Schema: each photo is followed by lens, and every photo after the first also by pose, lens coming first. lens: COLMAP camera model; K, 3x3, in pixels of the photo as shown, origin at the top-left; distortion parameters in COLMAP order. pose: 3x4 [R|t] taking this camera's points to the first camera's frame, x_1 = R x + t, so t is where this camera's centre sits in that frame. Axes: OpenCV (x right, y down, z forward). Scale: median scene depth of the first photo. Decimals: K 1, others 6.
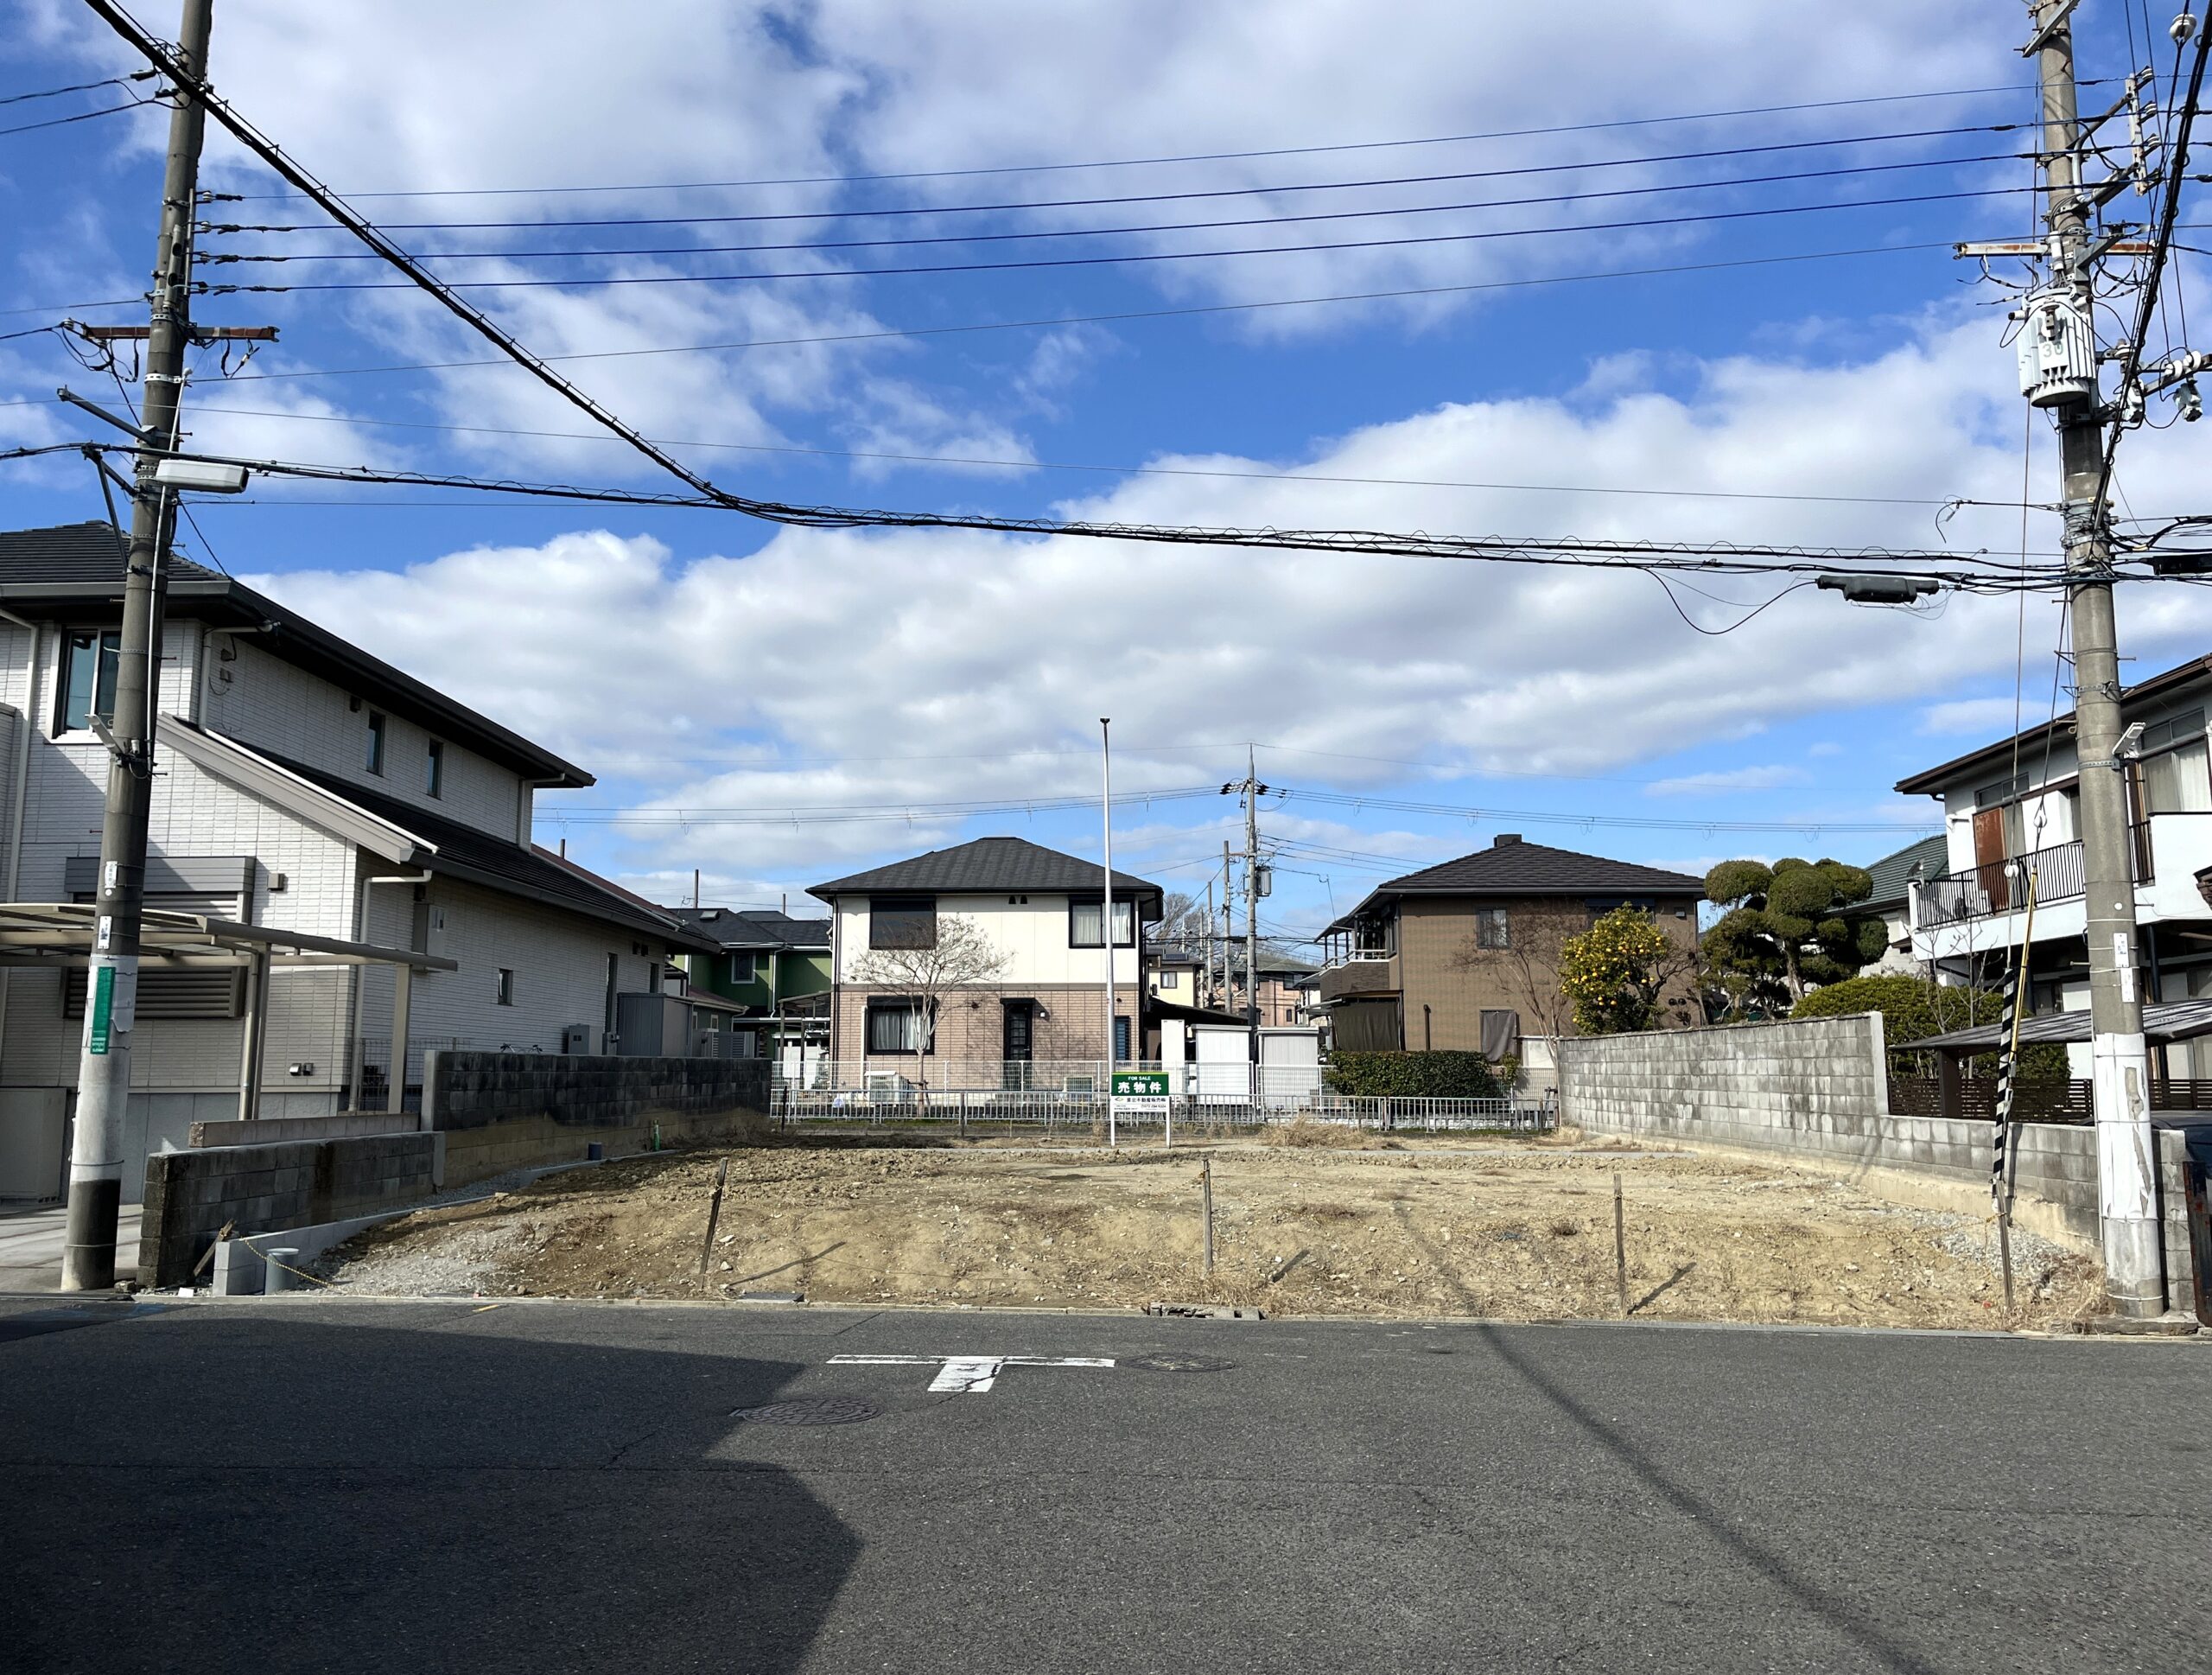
lens RADIAL K [[1707.5, 0, 1082.7], [0, 1707.5, 843.1], [0, 0, 1]] dist [0.104377, -0.136968]
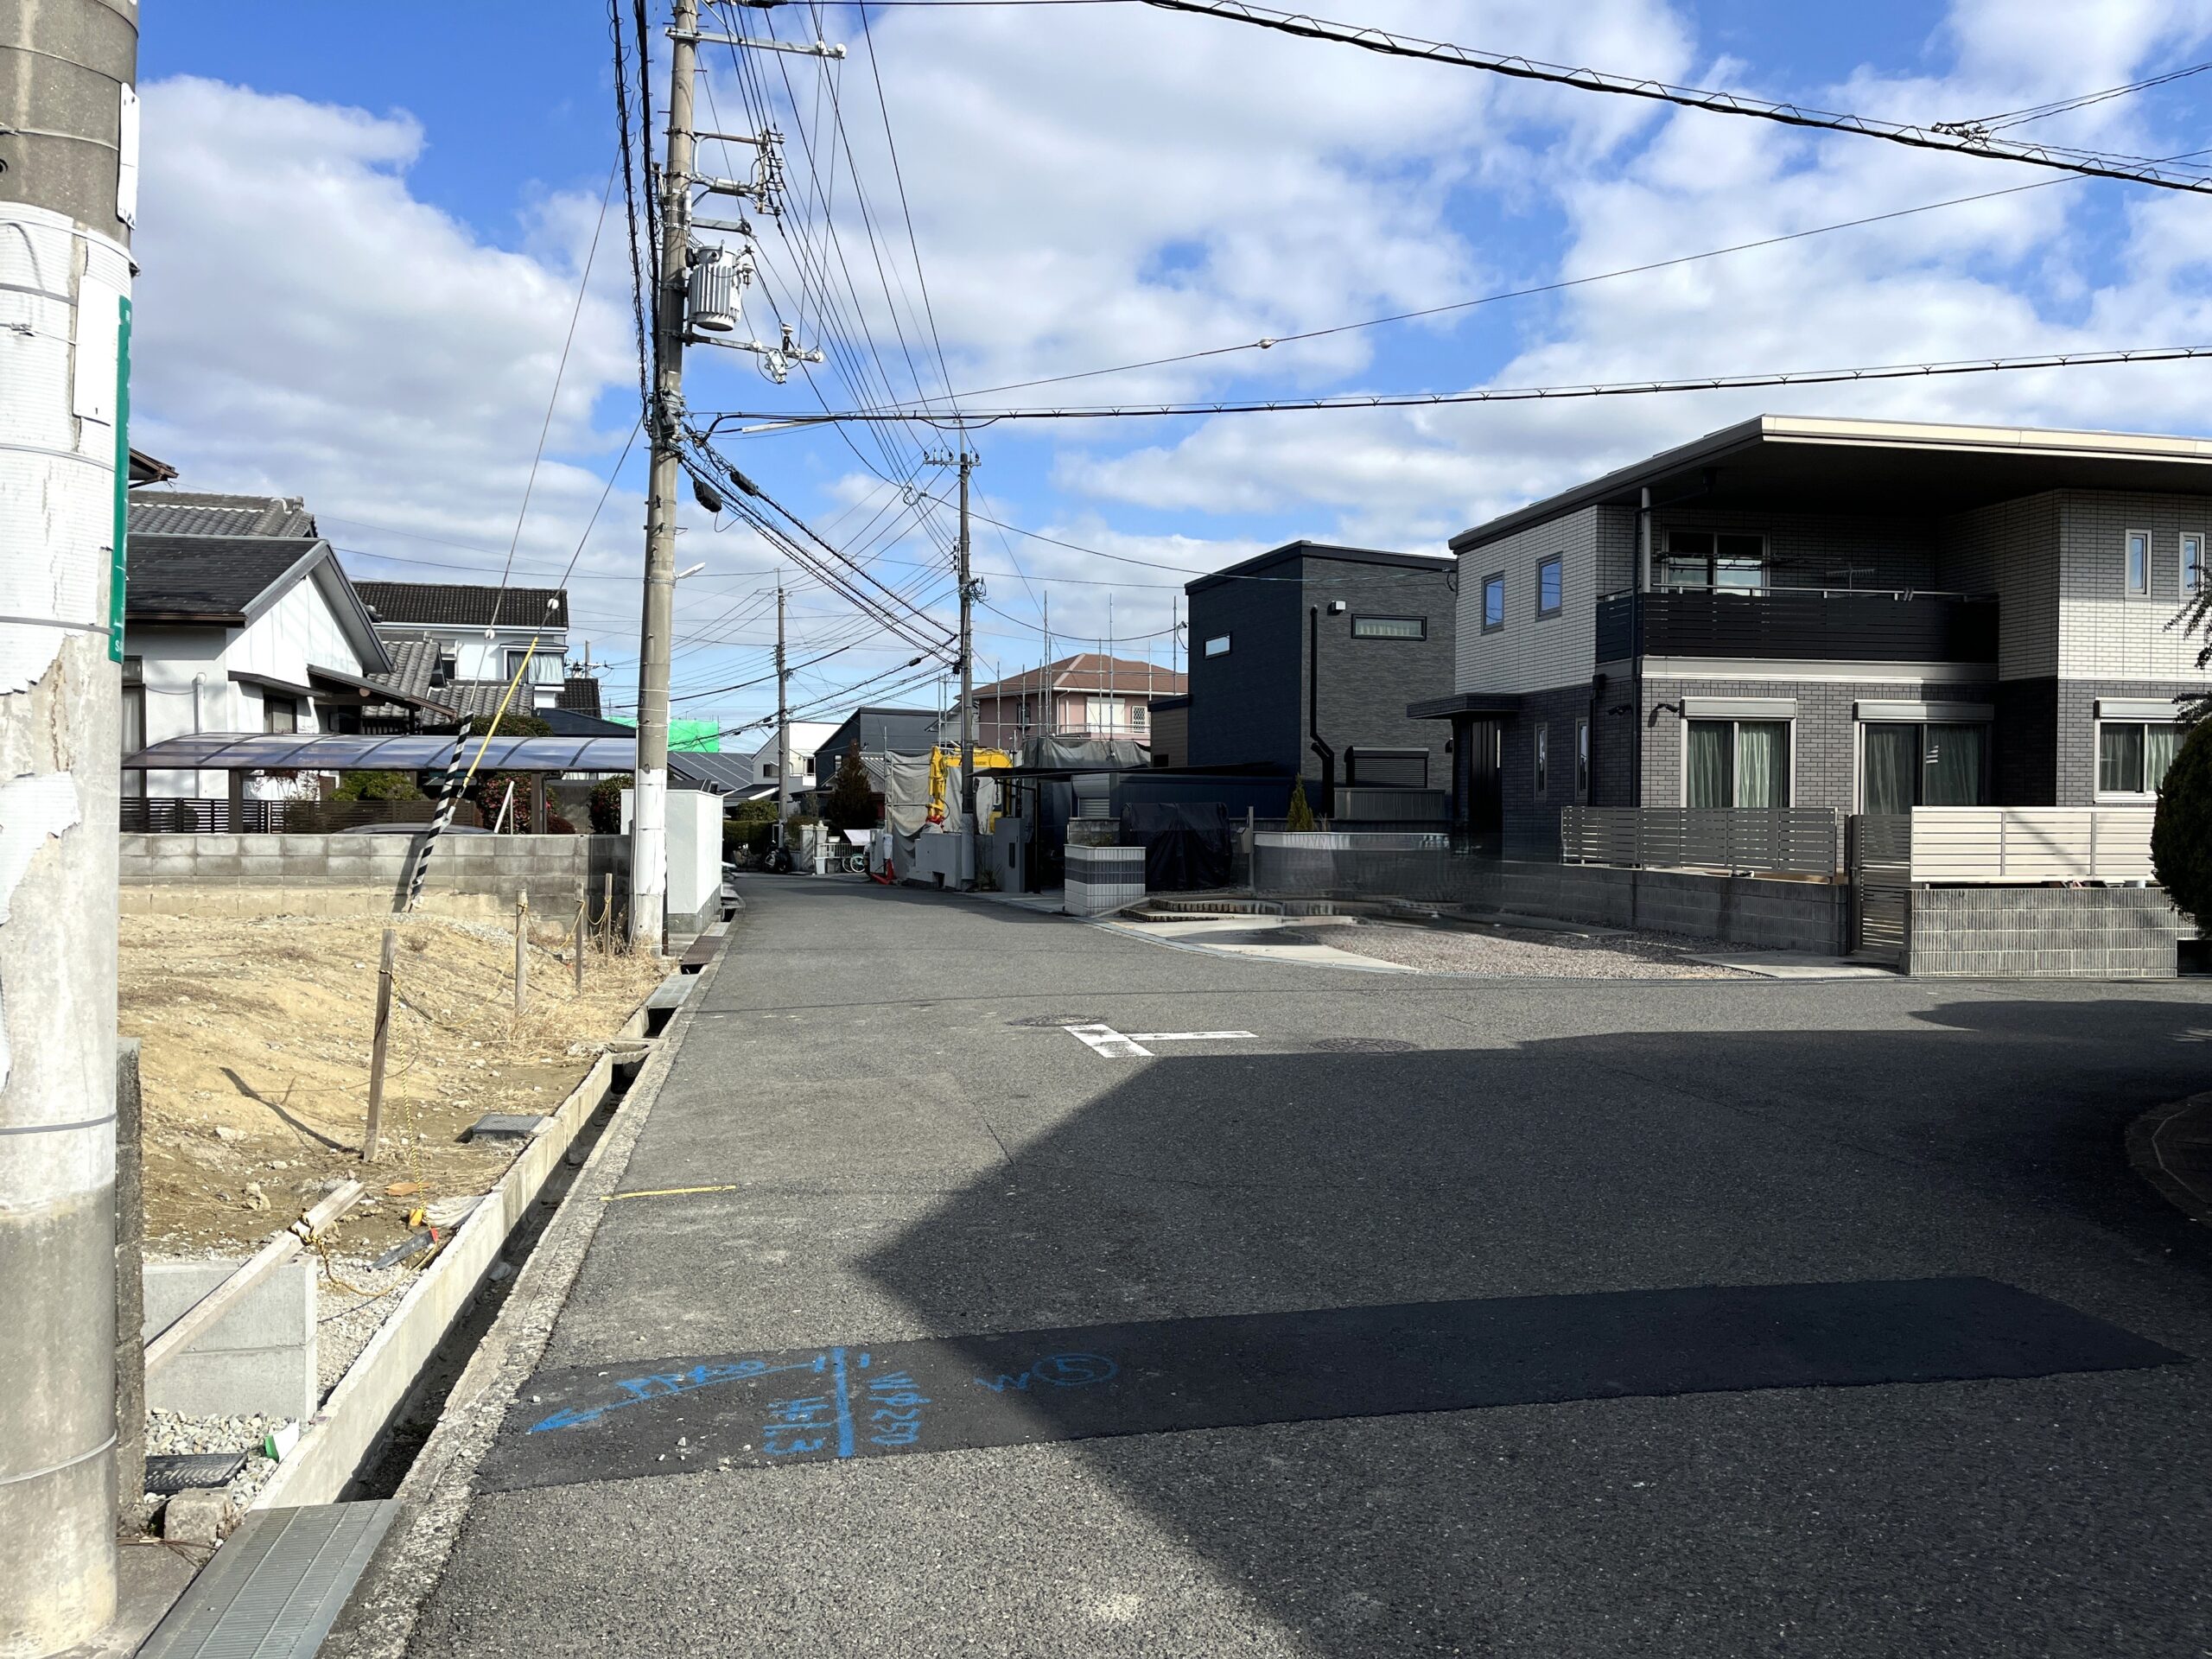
lens RADIAL K [[1668.5, 0, 1119.4], [0, 1668.5, 832.3], [0, 0, 1]] dist [0.075671, -0.068807]
pose [[-0.241334, -0.014284, 0.970337, -0.336770], [-0.136362, 0.990470, -0.019335, 0.053000], [-0.960814, -0.136983, -0.240982, 0.374135]]
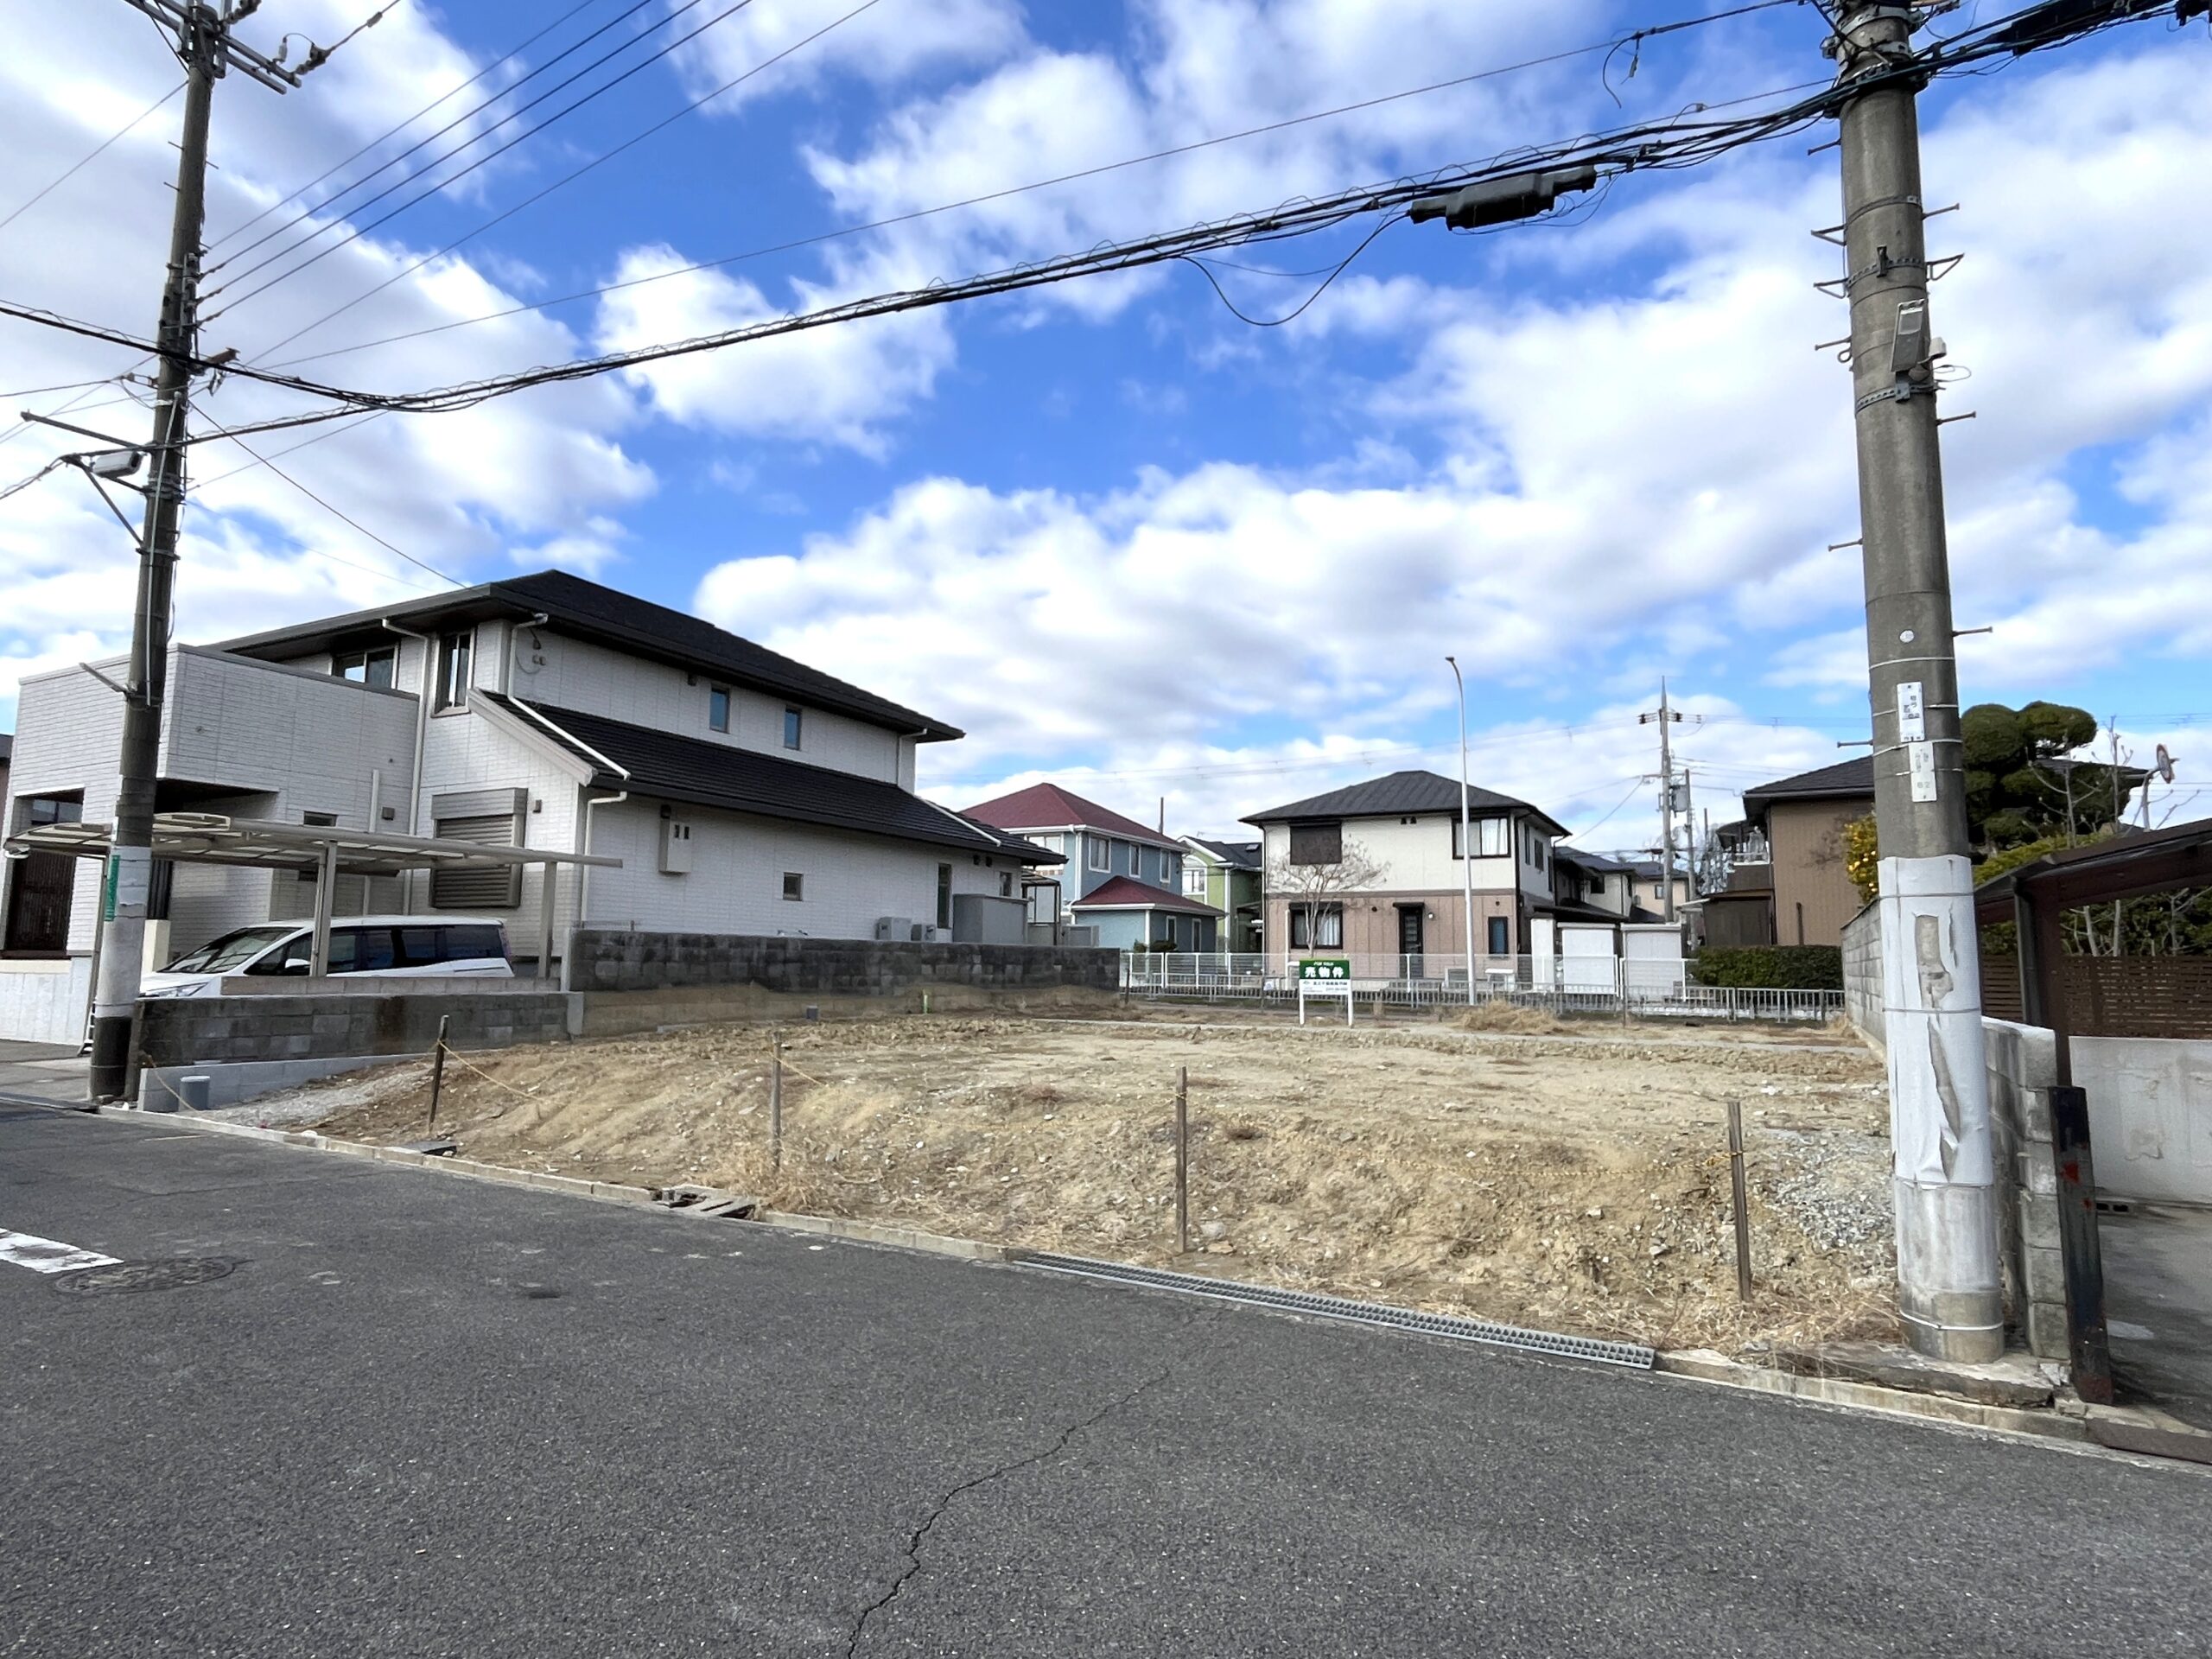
lens RADIAL K [[1220.4, 0, 1100.4], [0, 1220.4, 833.6], [0, 0, 1]] dist [0.004090, 0.000274]
pose [[0.898921, -0.038138, -0.436448, 0.206877], [0.047976, 0.998782, 0.011538, 0.032689], [0.435476, -0.031311, 0.899655, 0.203086]]
